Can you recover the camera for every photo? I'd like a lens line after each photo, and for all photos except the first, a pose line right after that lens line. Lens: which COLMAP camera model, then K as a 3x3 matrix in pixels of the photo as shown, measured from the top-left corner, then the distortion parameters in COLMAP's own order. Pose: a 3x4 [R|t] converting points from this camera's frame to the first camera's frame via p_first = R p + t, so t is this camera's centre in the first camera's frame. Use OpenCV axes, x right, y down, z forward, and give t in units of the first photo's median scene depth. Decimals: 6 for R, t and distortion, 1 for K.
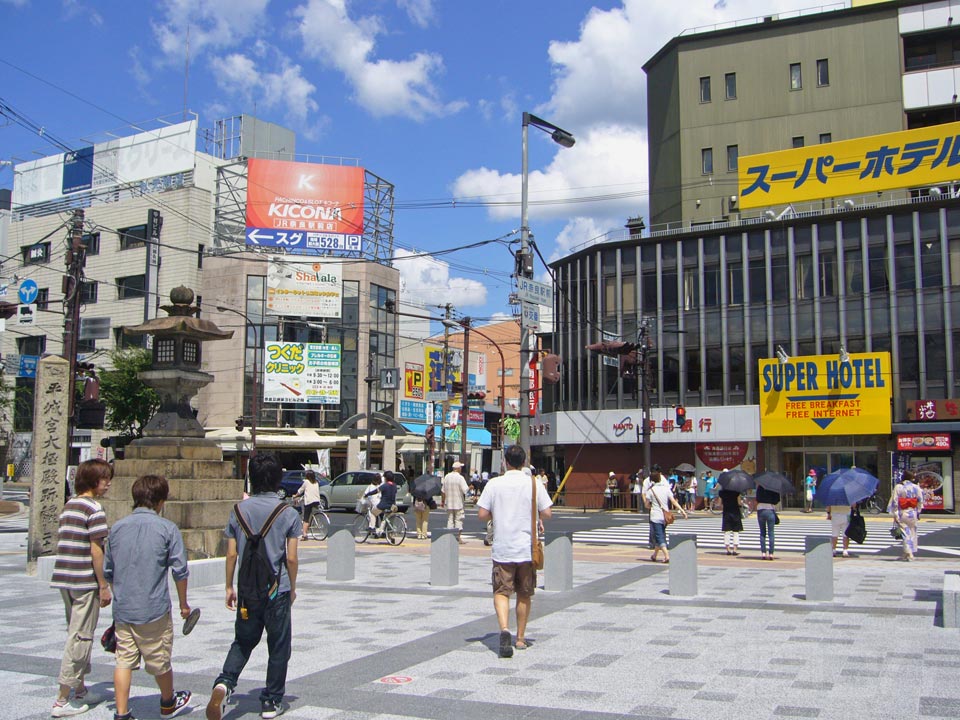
lens RADIAL K [[1031.3, 0, 481.0], [0, 1031.3, 356.8], [0, 0, 1]] dist [-0.073711, 0.000000]
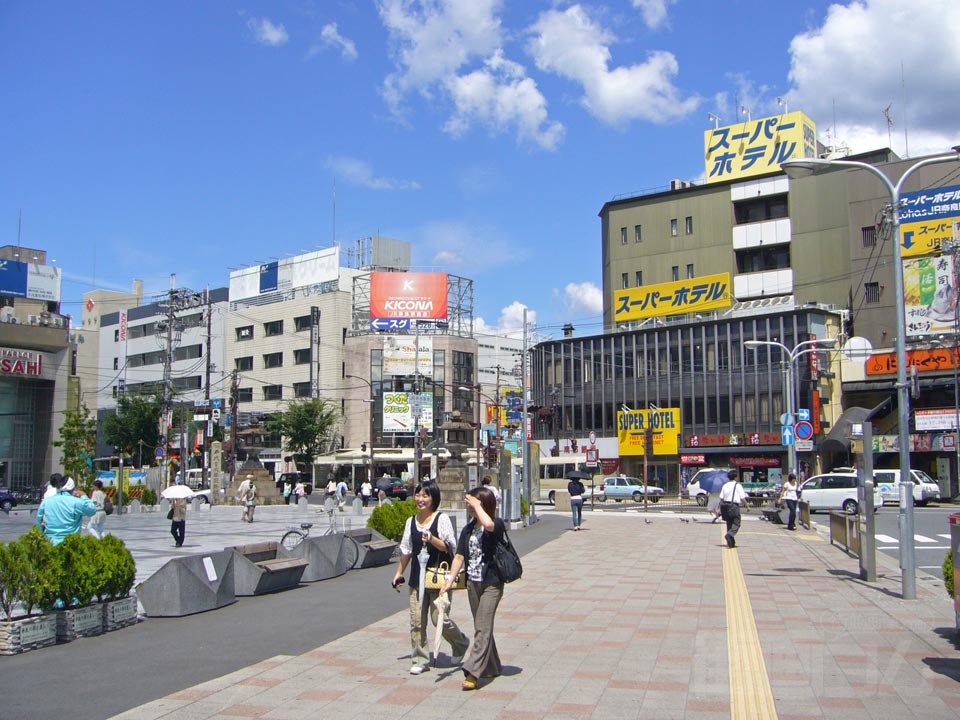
lens RADIAL K [[1031.3, 0, 487.1], [0, 1031.3, 361.9], [0, 0, 1]] dist [-0.073711, 0.000000]
pose [[0.977617, -0.029167, -0.208361, 0.264641], [0.029670, 0.999559, -0.000711, -0.054628], [0.208290, -0.005487, 0.978052, -0.478298]]
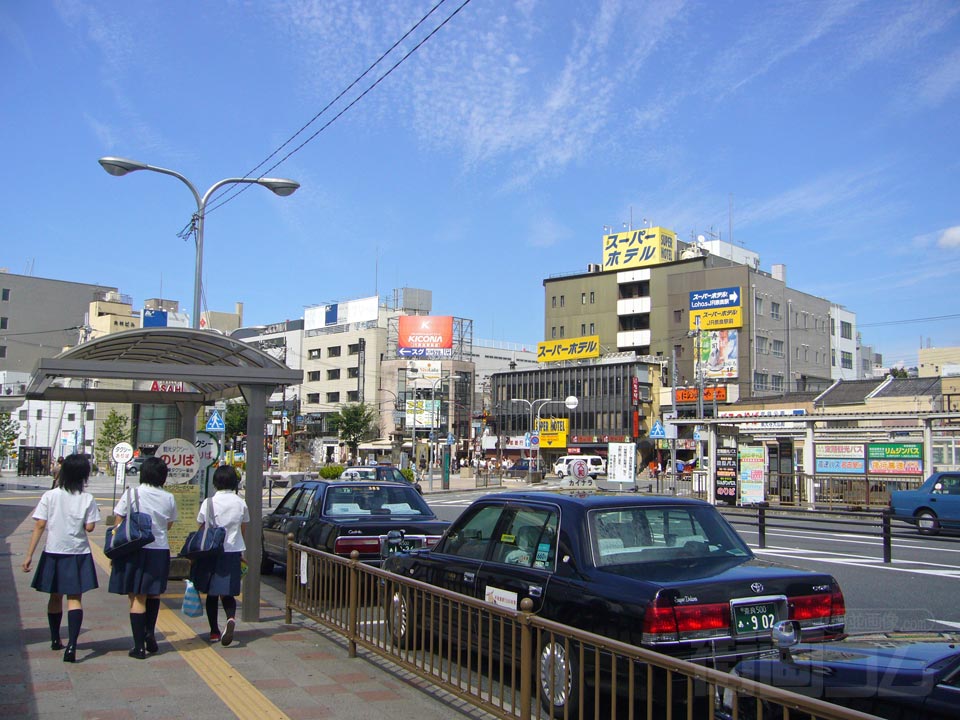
lens RADIAL K [[1031.3, 0, 480.0], [0, 1031.3, 363.3], [0, 0, 1]] dist [-0.073711, 0.000000]
pose [[0.953950, -0.015934, -0.299542, 0.608001], [0.020880, 0.999693, 0.013318, -0.119563], [0.299238, -0.018959, 0.953990, -1.073170]]
